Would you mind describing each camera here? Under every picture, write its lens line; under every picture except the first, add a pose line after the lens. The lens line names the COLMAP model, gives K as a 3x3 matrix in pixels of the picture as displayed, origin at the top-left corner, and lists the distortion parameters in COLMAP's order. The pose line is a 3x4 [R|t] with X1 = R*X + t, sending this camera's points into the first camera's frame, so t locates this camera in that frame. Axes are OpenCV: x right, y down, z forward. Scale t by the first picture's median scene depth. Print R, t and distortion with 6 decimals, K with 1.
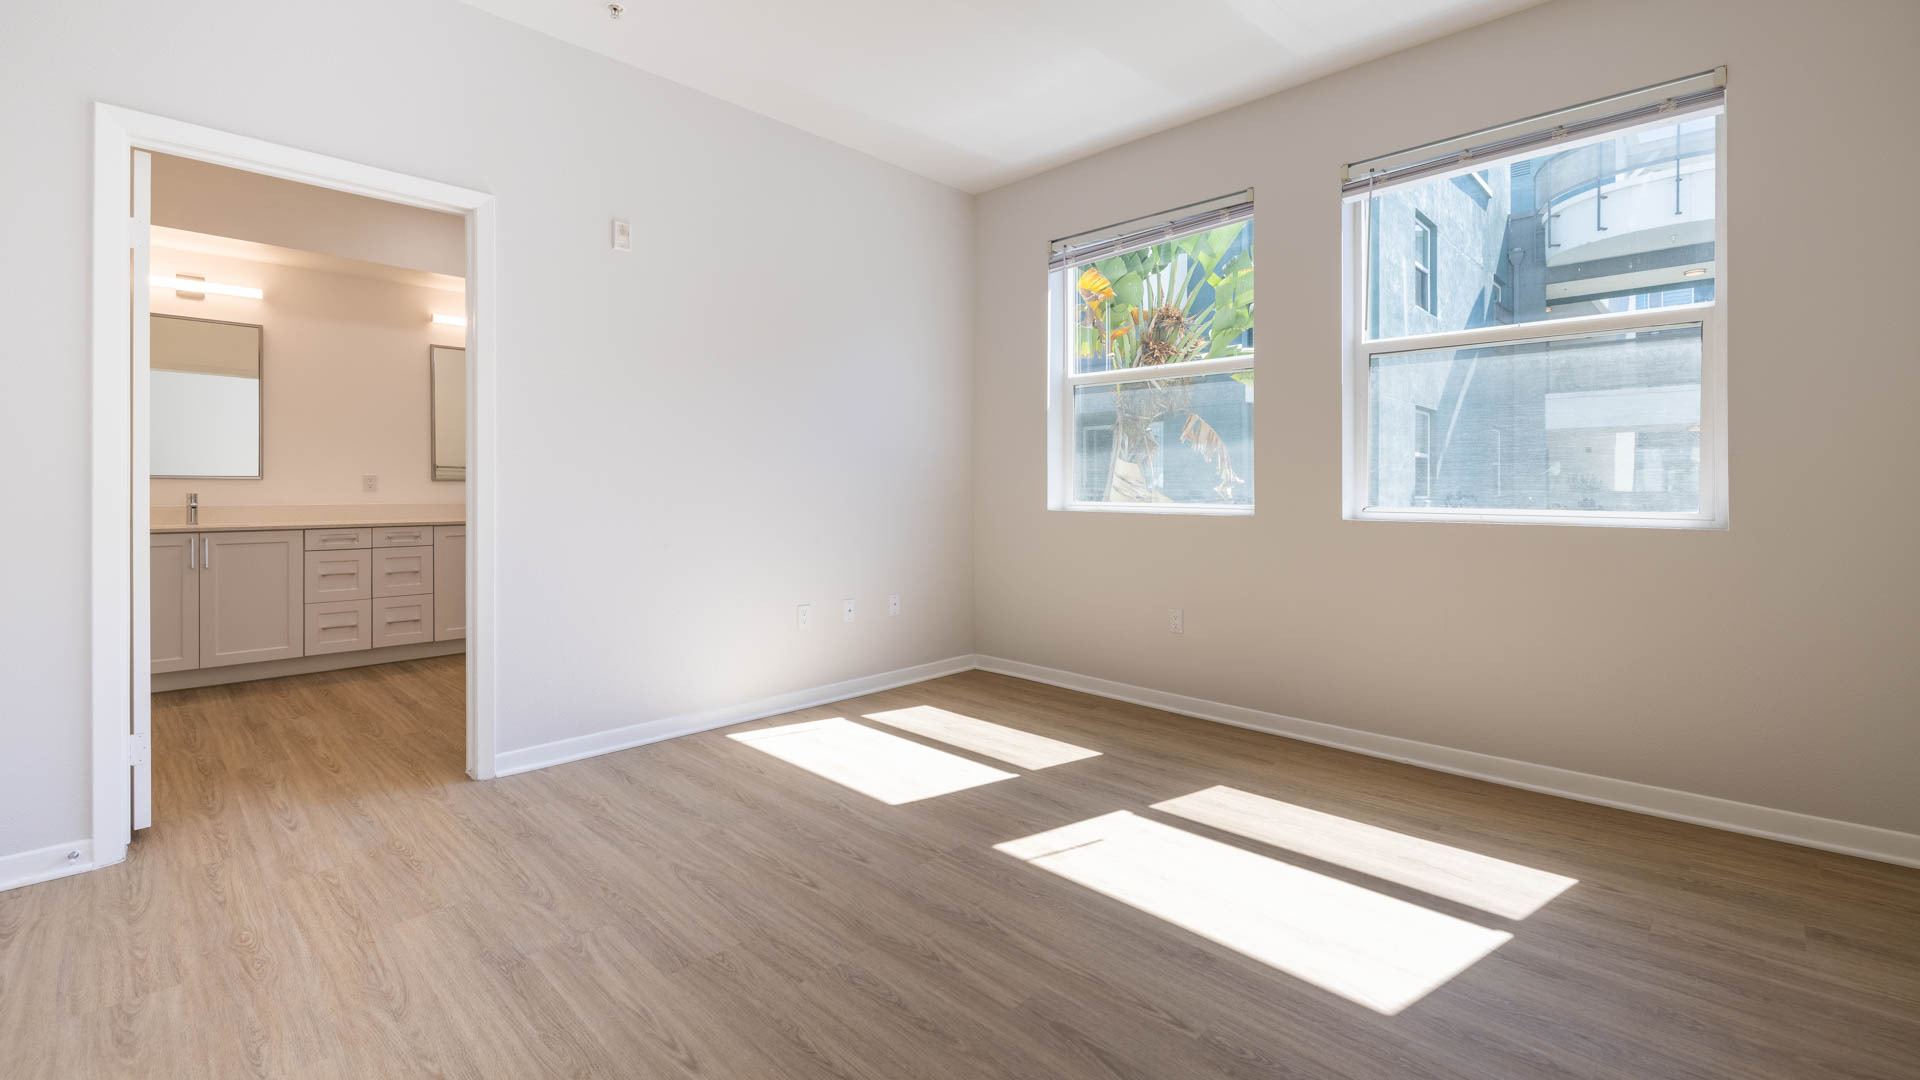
lens RADIAL K [[860.2, 0, 959.7], [0, 860.2, 528.4], [0, 0, 1]] dist [0.040937, 0.000144]
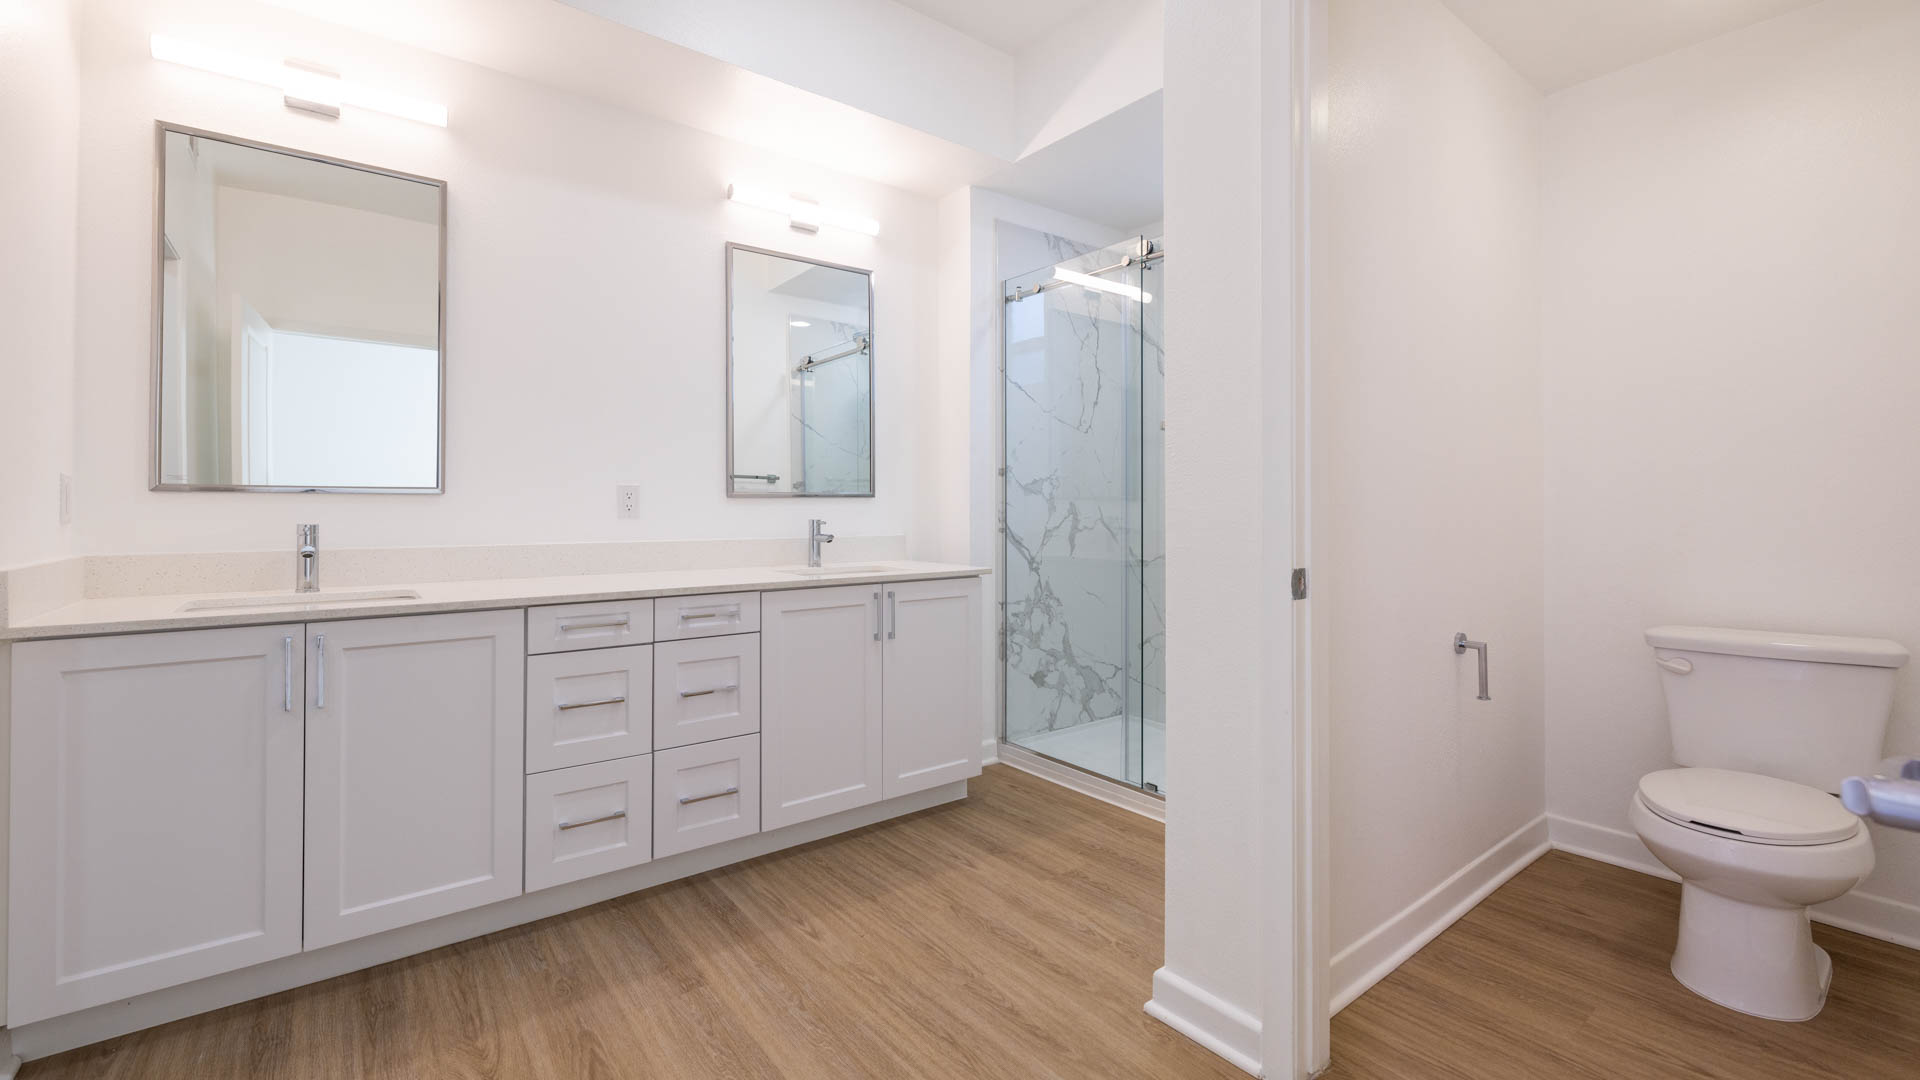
lens RADIAL K [[796.7, 0, 960.0], [0, 796.7, 540.0], [0, 0, 1]] dist [0.014585, 0.000008]
pose [[0.995595, 0.008751, -0.093350, -0.471673], [-0.008821, 0.999961, -0.000335, -0.033287], [0.093343, 0.001156, 0.995633, 0.594891]]
